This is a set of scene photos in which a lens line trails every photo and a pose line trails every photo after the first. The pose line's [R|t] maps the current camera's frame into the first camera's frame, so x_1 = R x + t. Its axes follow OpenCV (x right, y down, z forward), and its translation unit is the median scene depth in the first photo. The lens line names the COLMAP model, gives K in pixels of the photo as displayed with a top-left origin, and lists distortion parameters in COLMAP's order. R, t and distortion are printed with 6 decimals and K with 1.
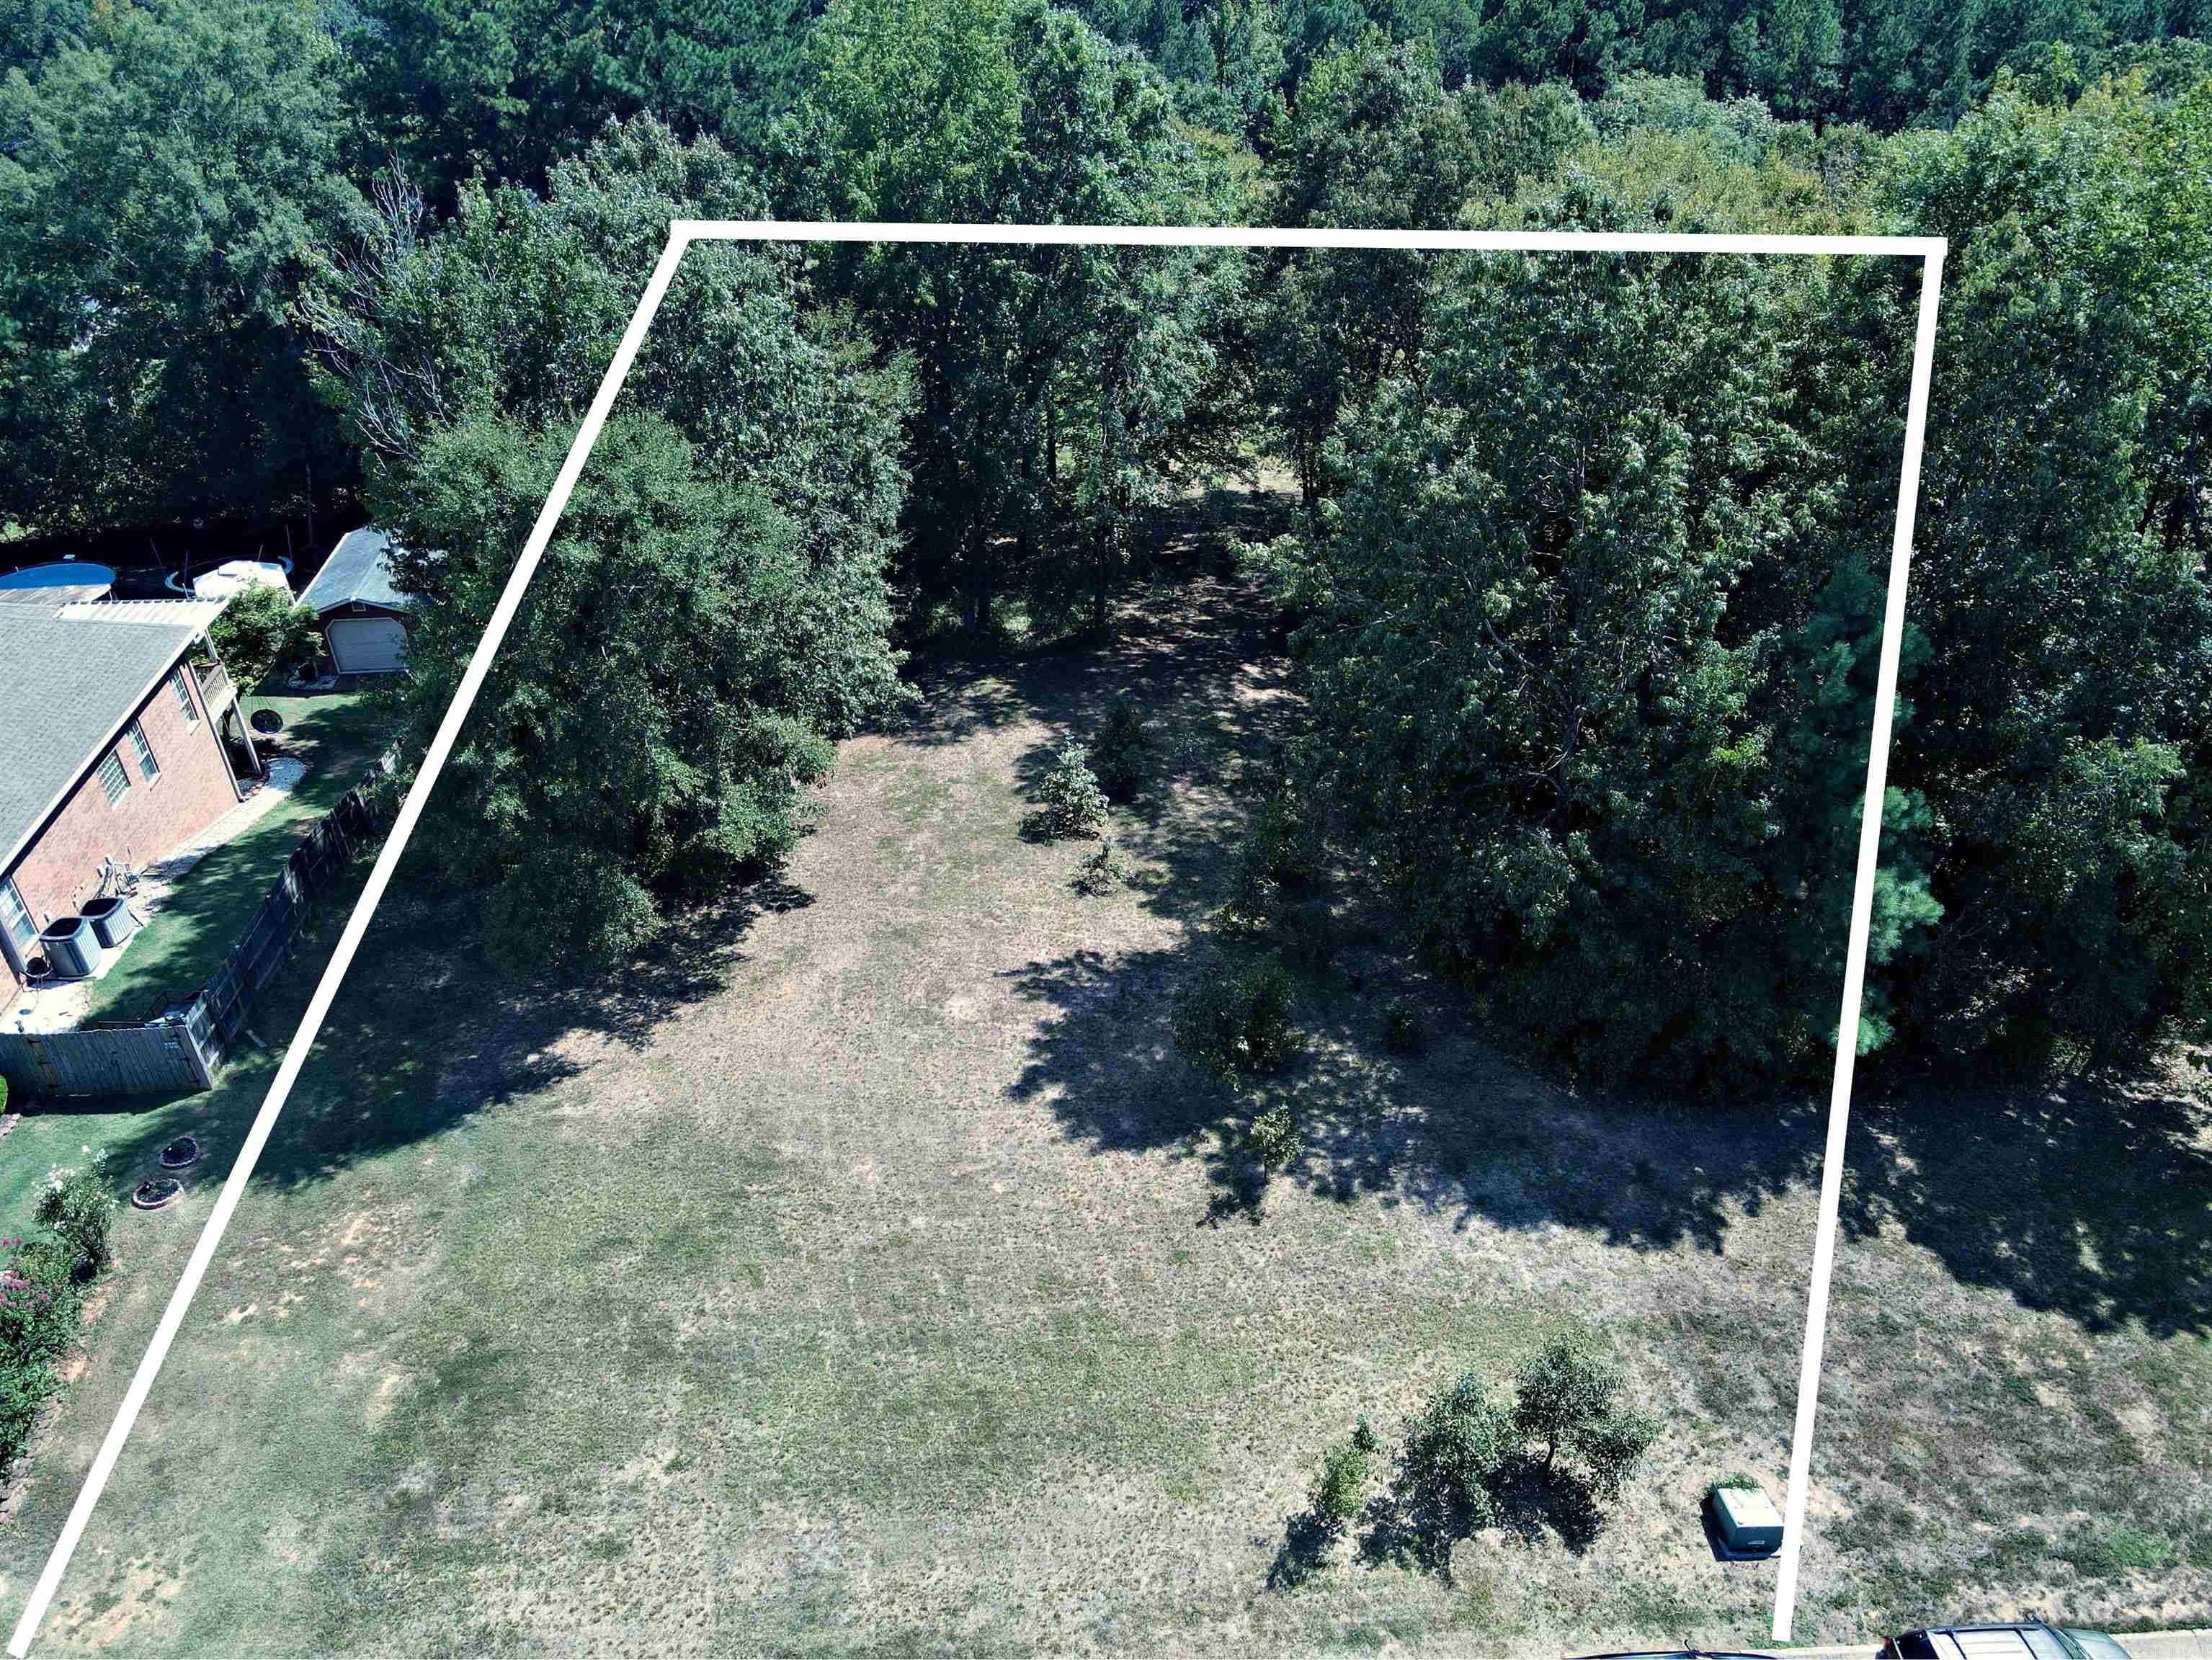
lens RADIAL K [[1621.3, 0, 1100.1], [0, 1621.3, 823.0], [0, 0, 1]] dist [0.013305, 0.001058]
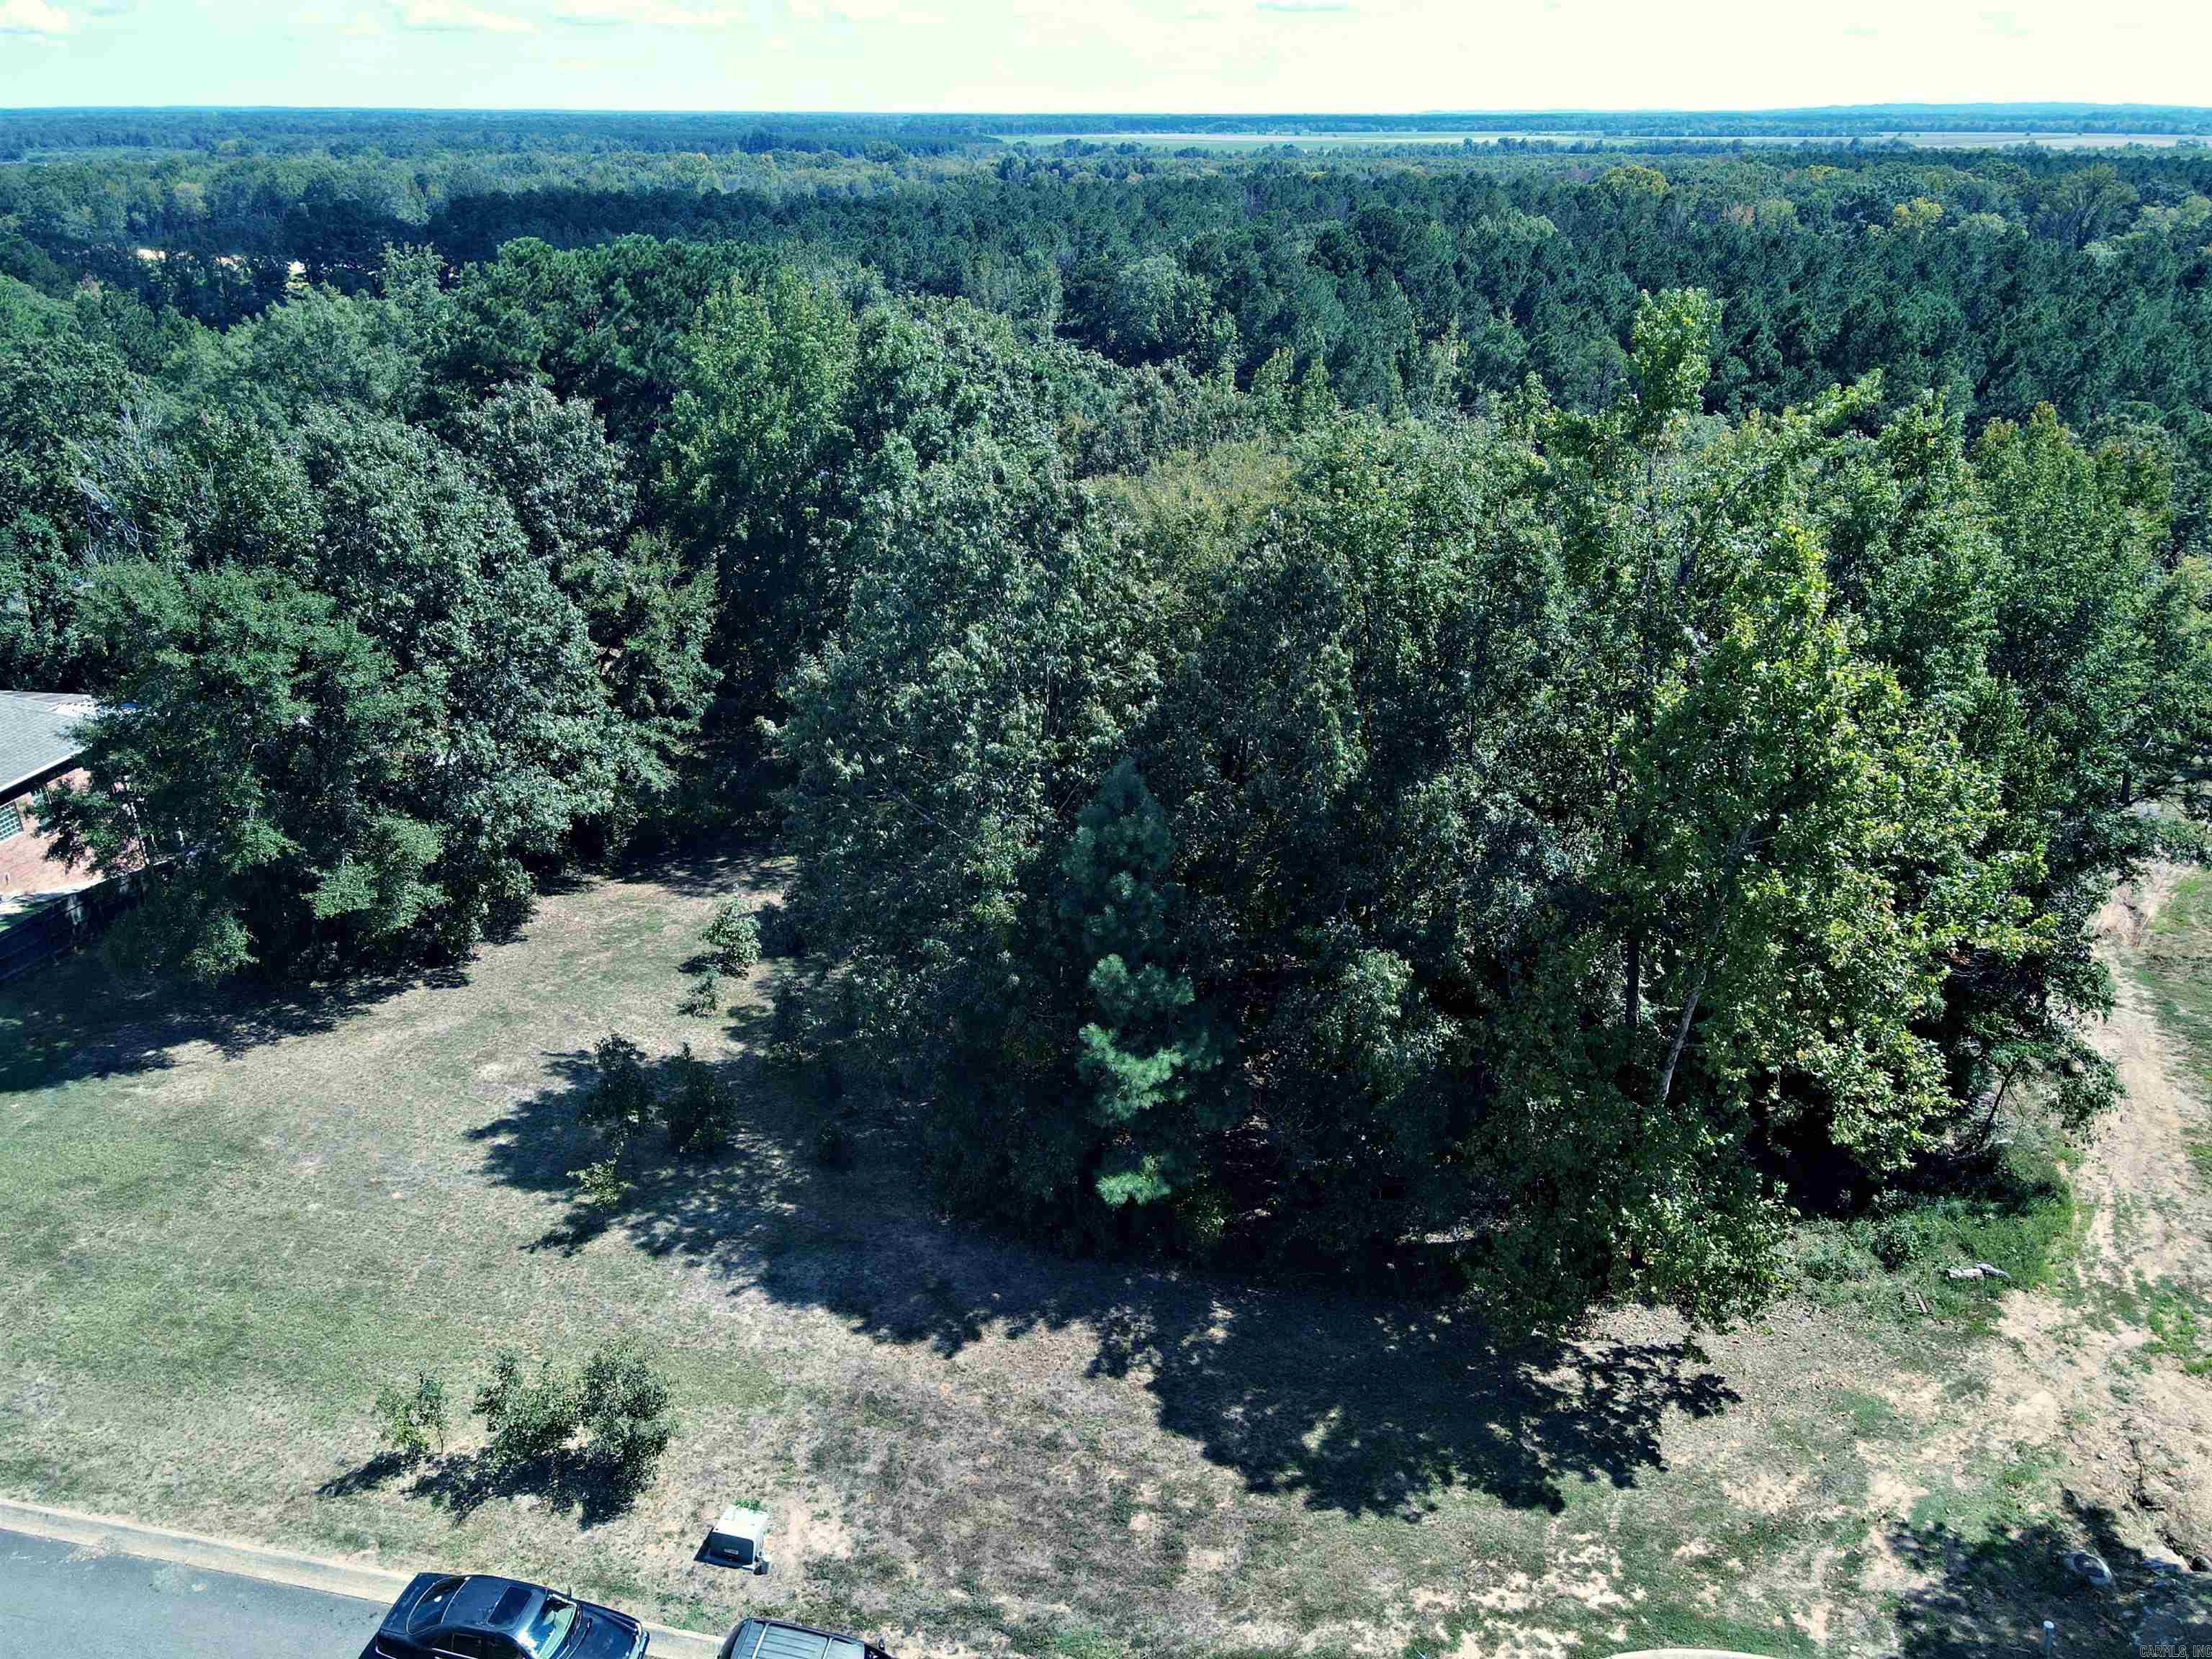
lens RADIAL K [[1601.4, 0, 1094.8], [0, 1601.4, 849.6], [0, 0, 1]] dist [0.012574, 0.005176]
pose [[0.967672, 0.110640, -0.226648, 0.715026], [-0.144885, 0.979427, -0.140466, 0.064951], [0.206444, 0.168763, 0.963794, -0.105626]]
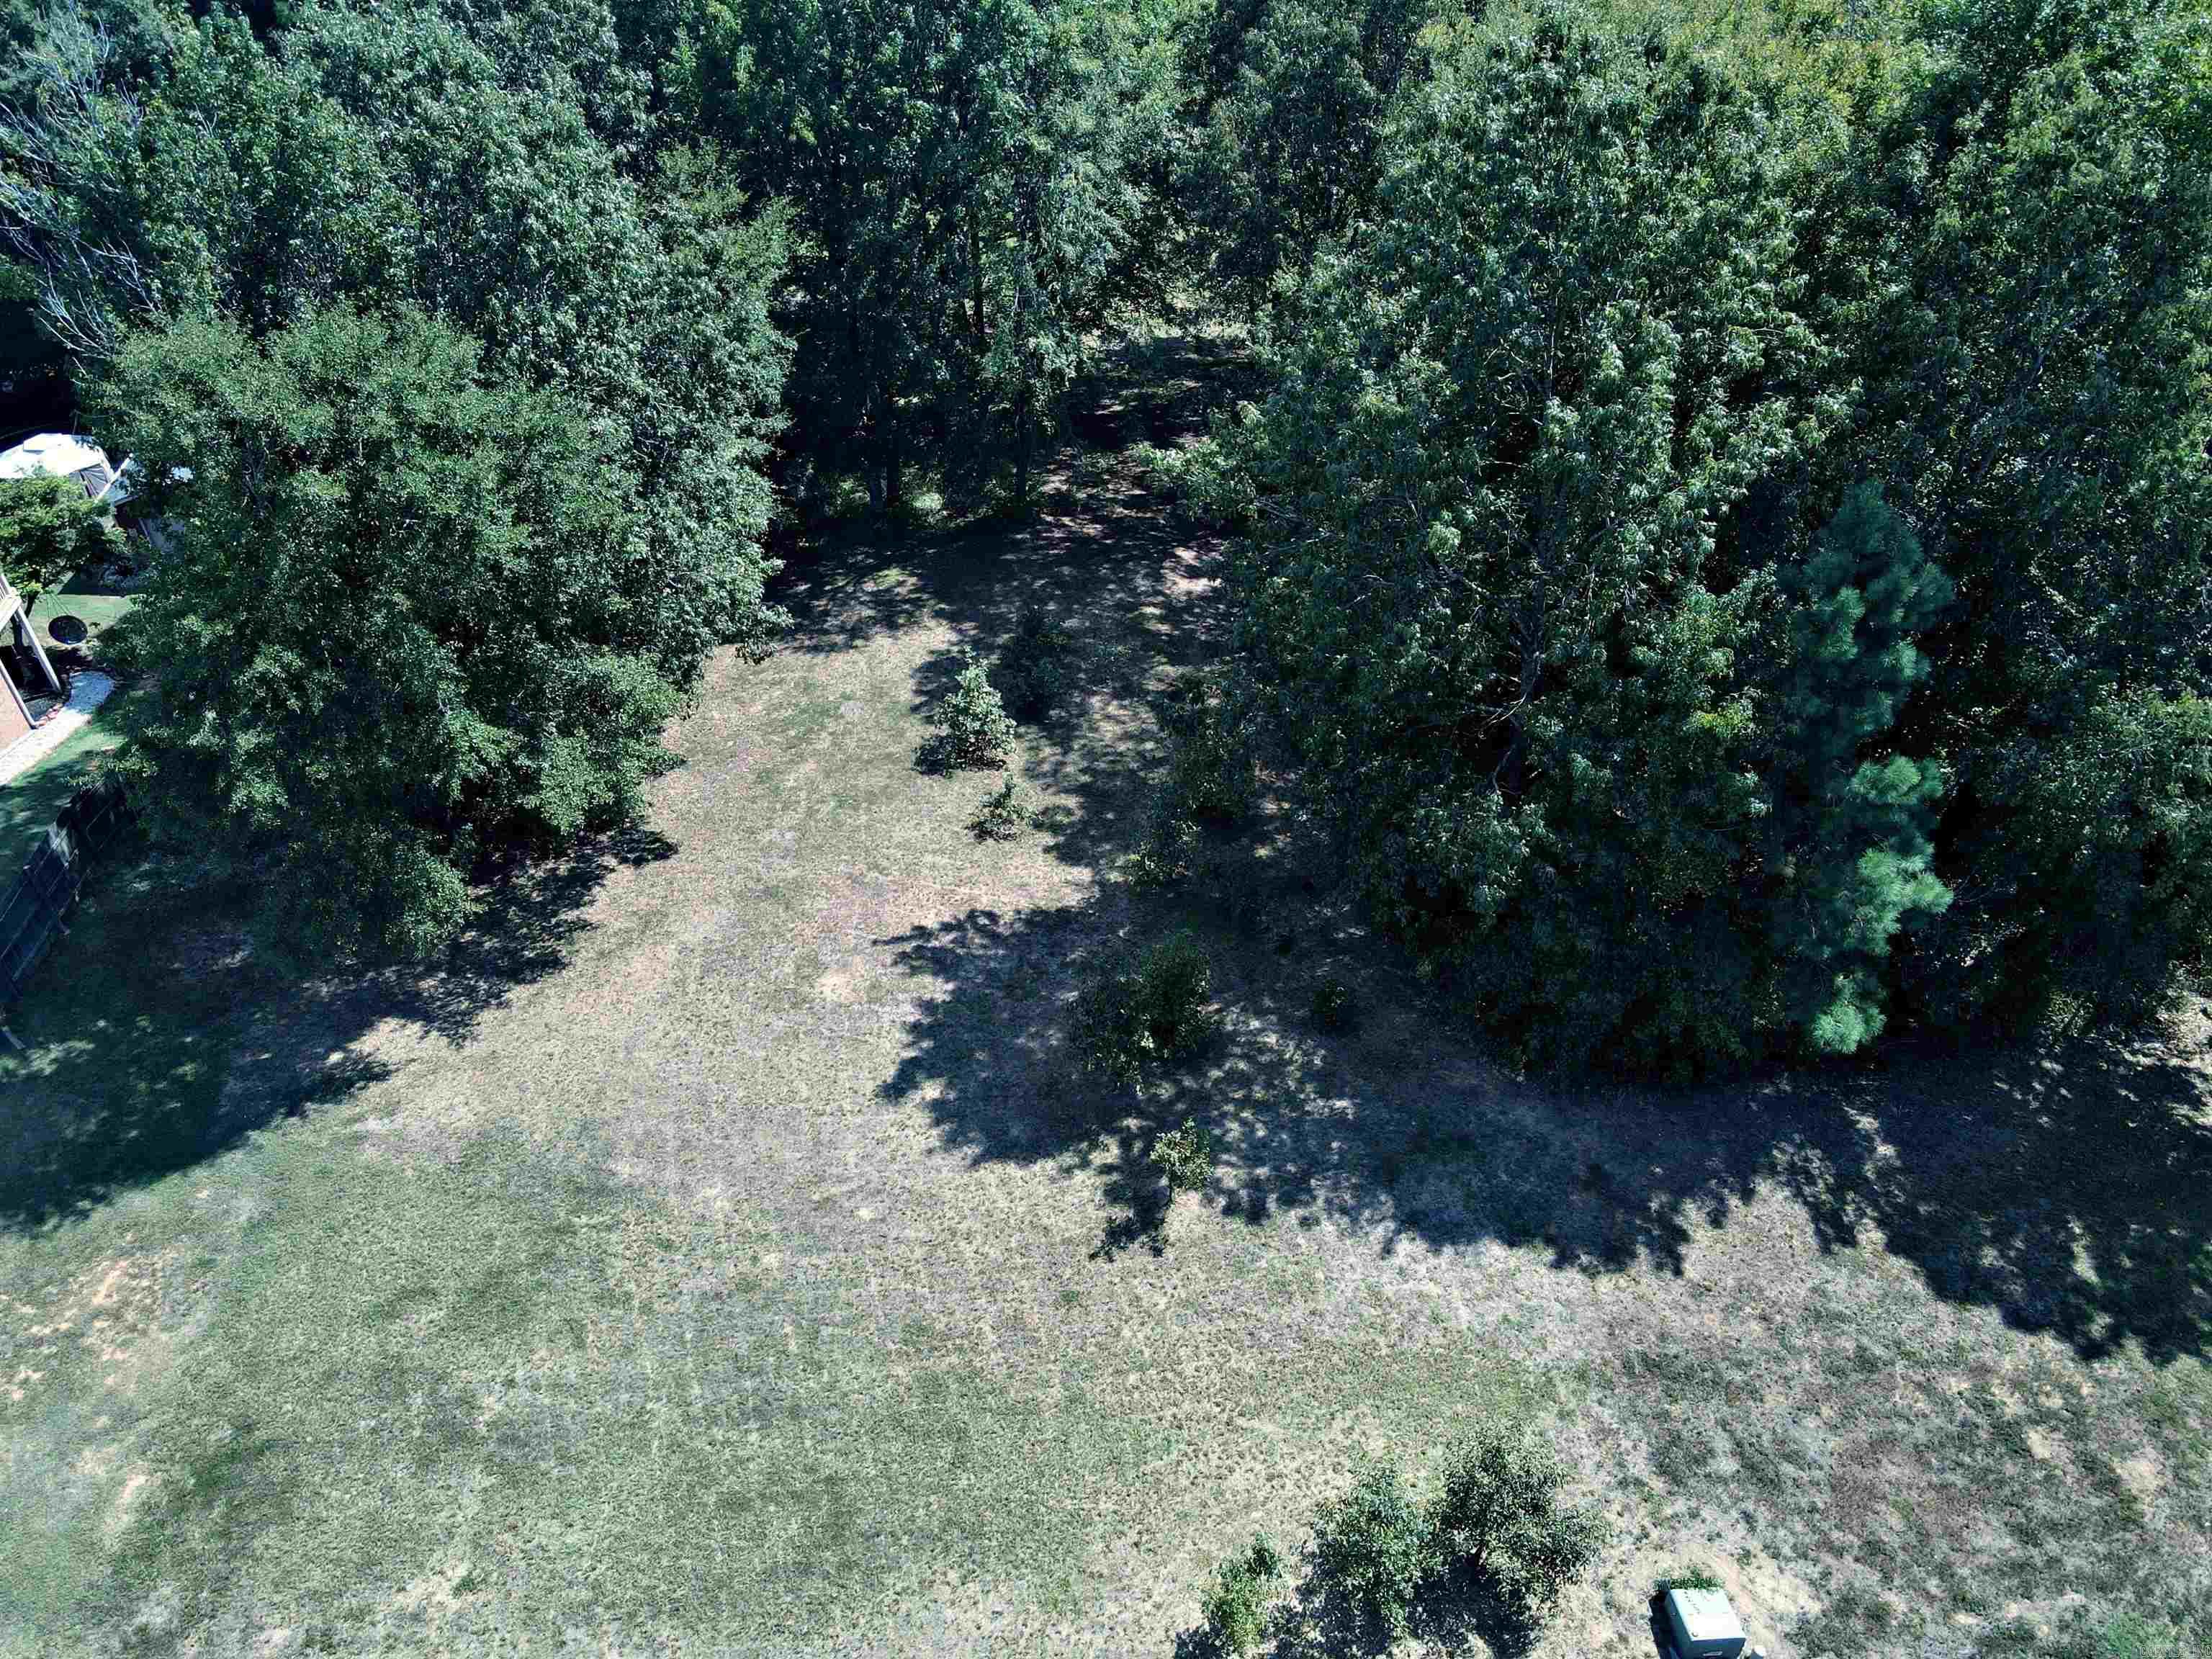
lens RADIAL K [[1621.3, 0, 1100.1], [0, 1621.3, 822.5], [0, 0, 1]] dist [0.013305, 0.001058]
pose [[0.999813, -0.006354, 0.018269, 0.051070], [0.004349, 0.994165, 0.107785, -0.081909], [-0.018847, -0.107686, 0.994006, 0.154153]]
